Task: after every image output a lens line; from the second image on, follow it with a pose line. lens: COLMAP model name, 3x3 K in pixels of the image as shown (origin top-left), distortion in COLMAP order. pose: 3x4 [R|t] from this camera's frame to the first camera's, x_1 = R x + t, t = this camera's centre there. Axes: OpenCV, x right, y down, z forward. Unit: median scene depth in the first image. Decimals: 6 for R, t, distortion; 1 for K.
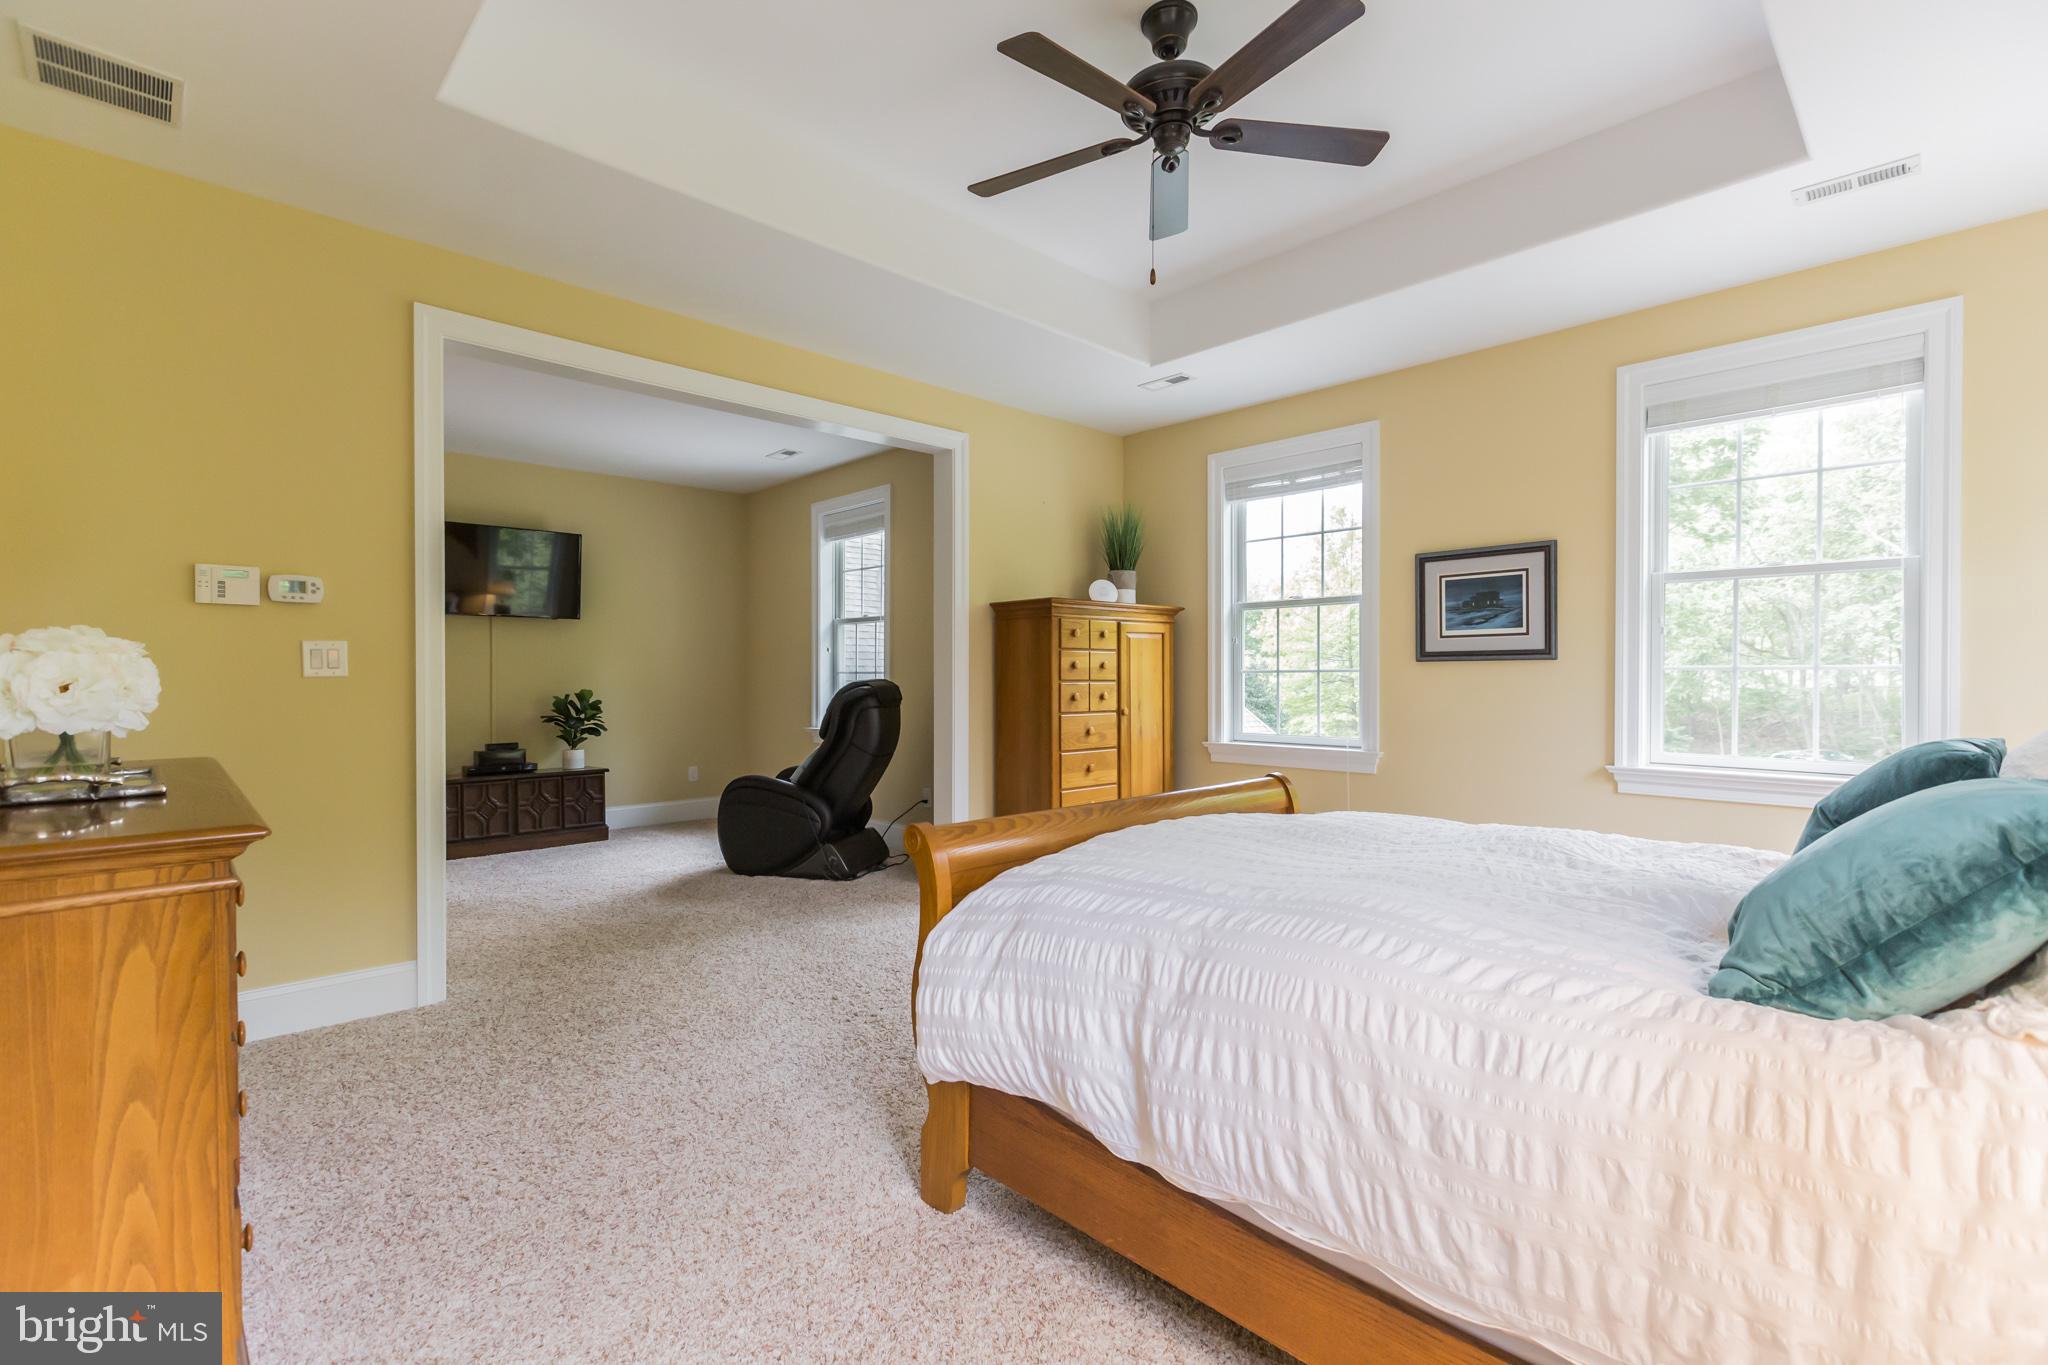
lens RADIAL K [[919.3, 0, 1018.6], [0, 919.3, 677.0], [0, 0, 1]] dist [-0.000647, -0.000054]
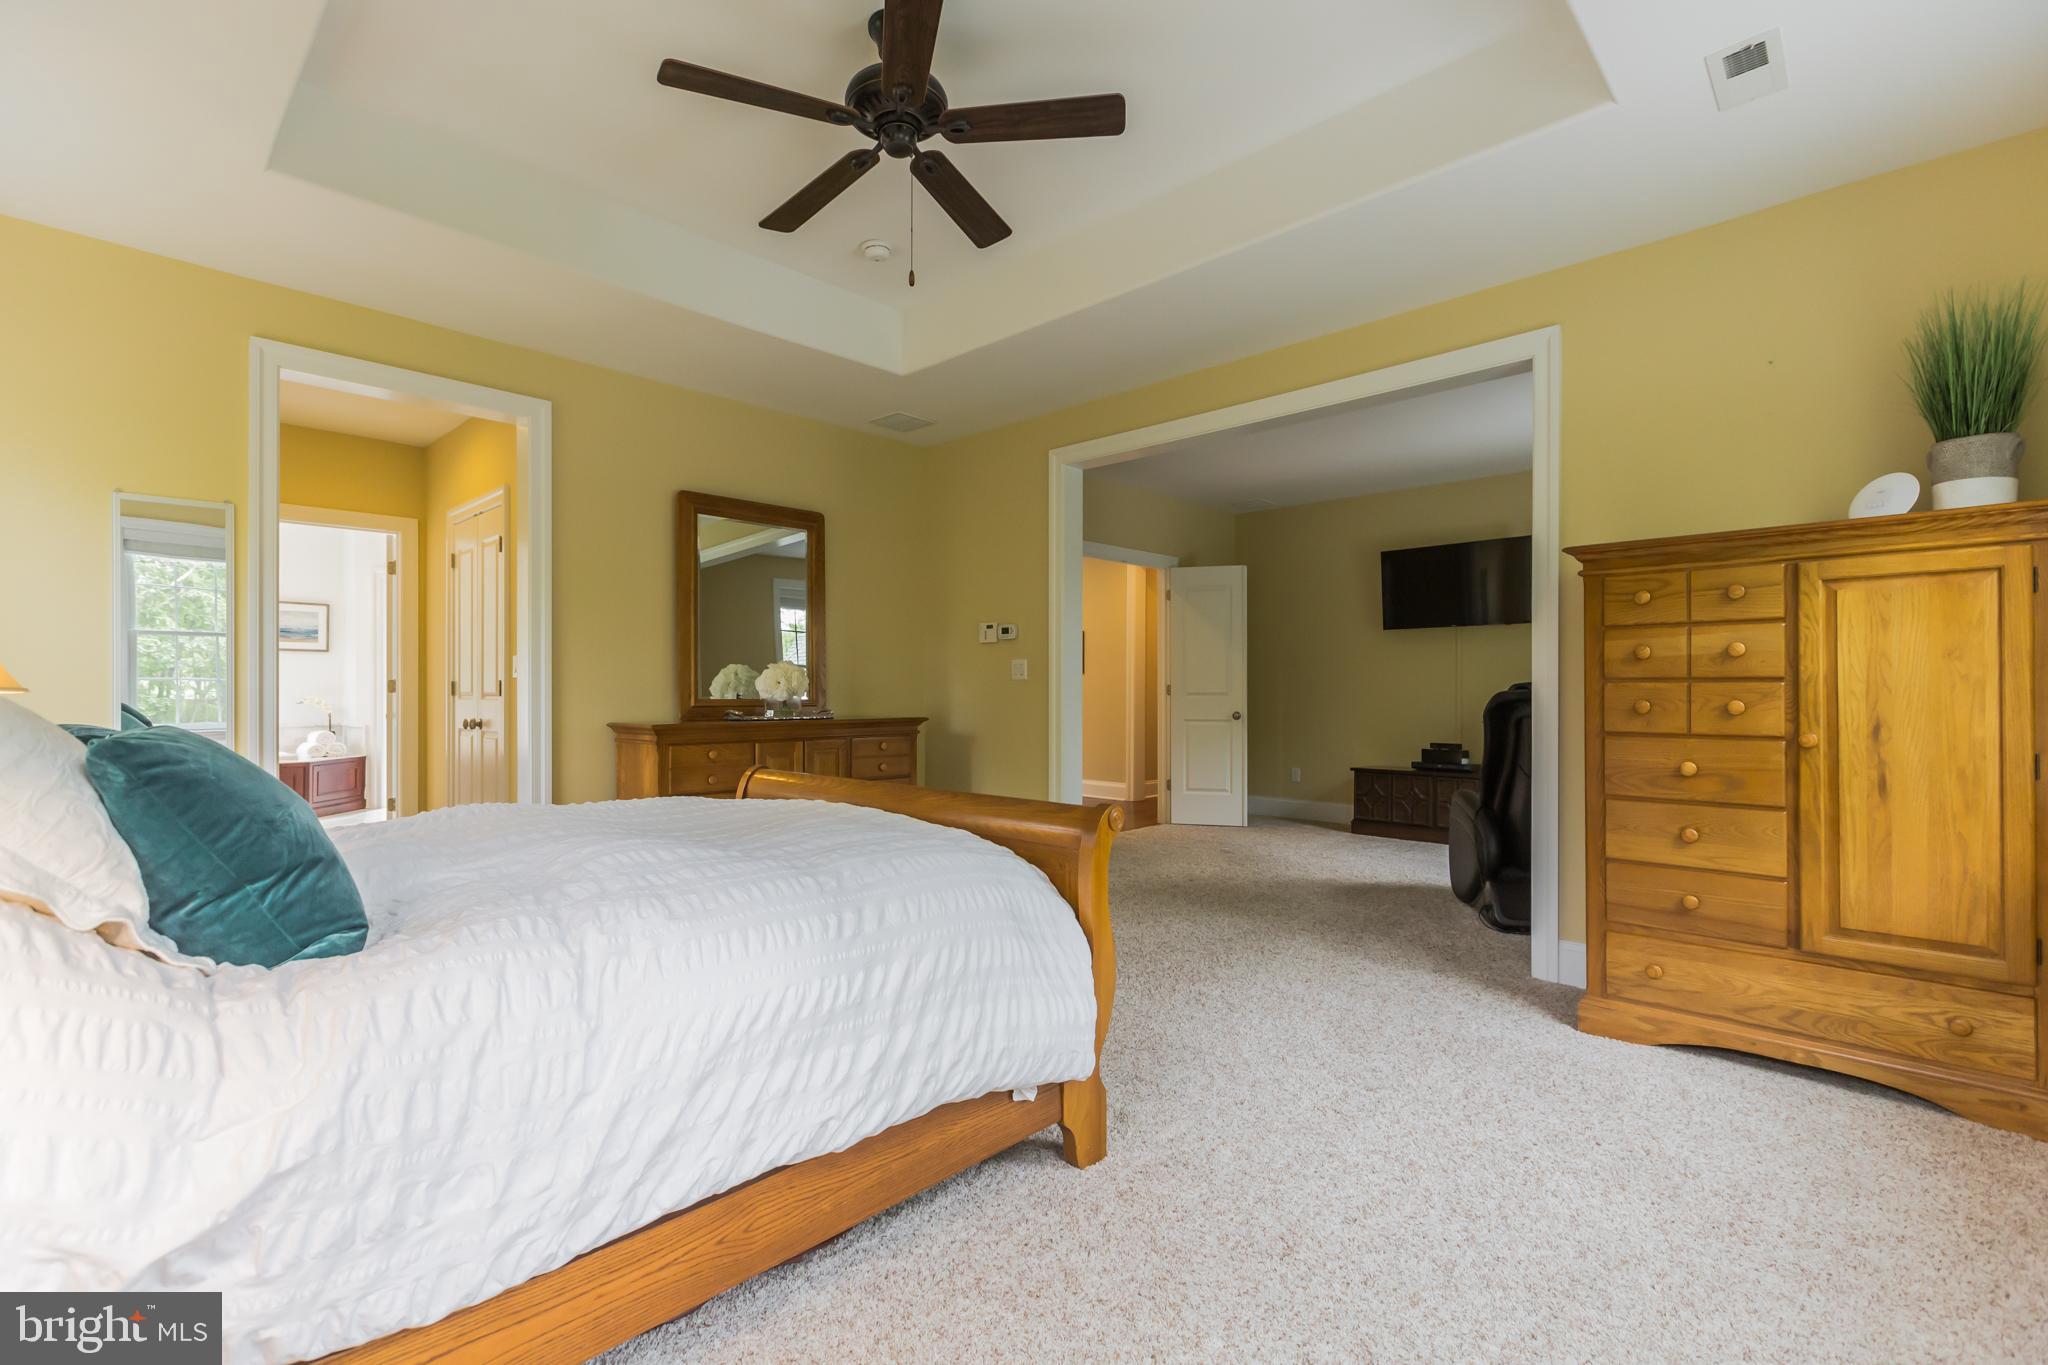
lens RADIAL K [[927.8, 0, 1020.6], [0, 927.8, 690.2], [0, 0, 1]] dist [0.010659, 0.000299]
pose [[0.025629, -0.001943, -0.999670, 0.633961], [-0.006759, 0.999975, -0.002117, 0.014376], [0.999649, 0.006811, 0.025615, 0.579067]]
